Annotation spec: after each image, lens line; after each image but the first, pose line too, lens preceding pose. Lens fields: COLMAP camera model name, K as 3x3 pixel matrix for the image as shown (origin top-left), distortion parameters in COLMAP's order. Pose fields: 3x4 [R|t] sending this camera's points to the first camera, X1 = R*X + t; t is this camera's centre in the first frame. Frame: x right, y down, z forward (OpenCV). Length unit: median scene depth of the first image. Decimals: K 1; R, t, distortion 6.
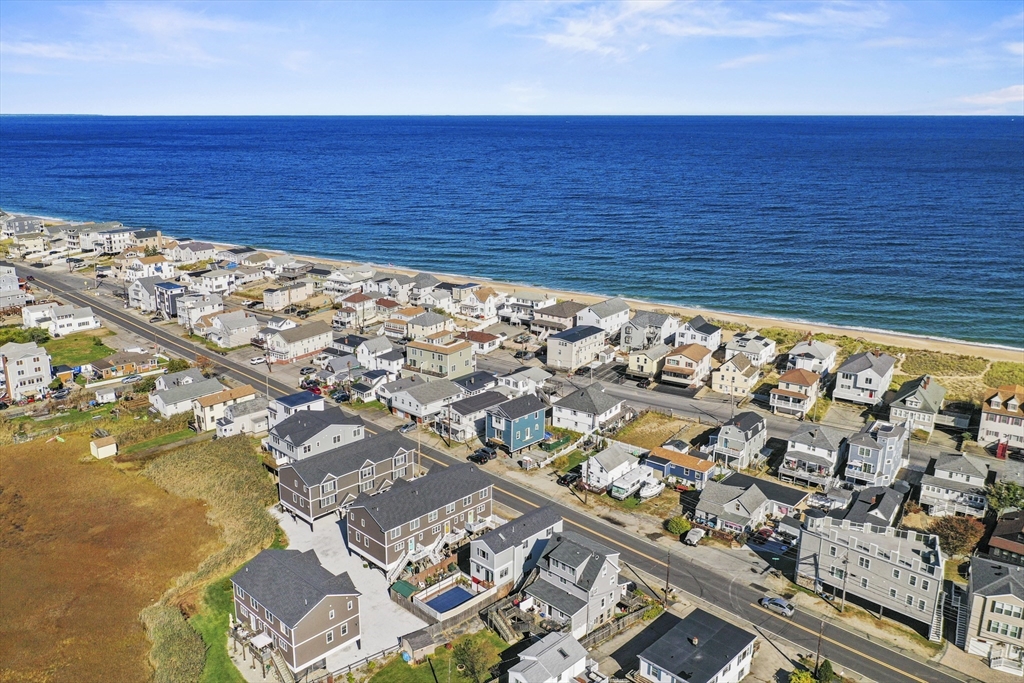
lens RADIAL K [[787.0, 0, 512.0], [0, 787.0, 341.5], [0, 0, 1]] dist [-0.000611, -0.000966]
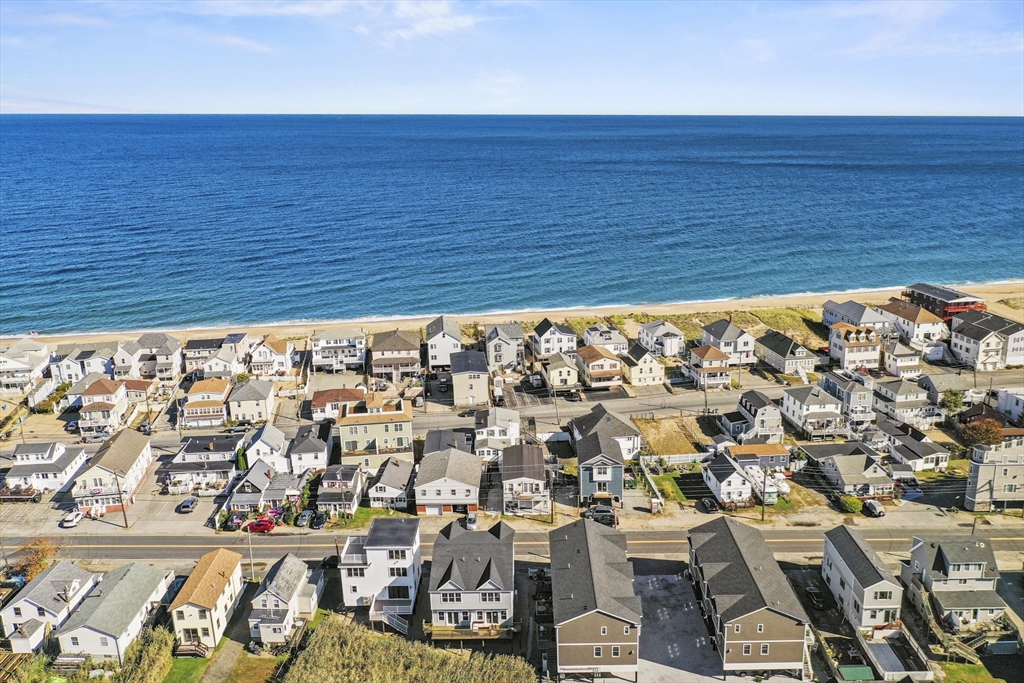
lens RADIAL K [[810.1, 0, 534.7], [0, 810.1, 298.1], [0, 0, 1]] dist [-0.009643, -0.007113]
pose [[0.701512, -0.158121, 0.694894, -0.537660], [0.195814, 0.980312, 0.025388, -0.099247], [-0.685228, 0.118261, 0.718663, 0.332489]]
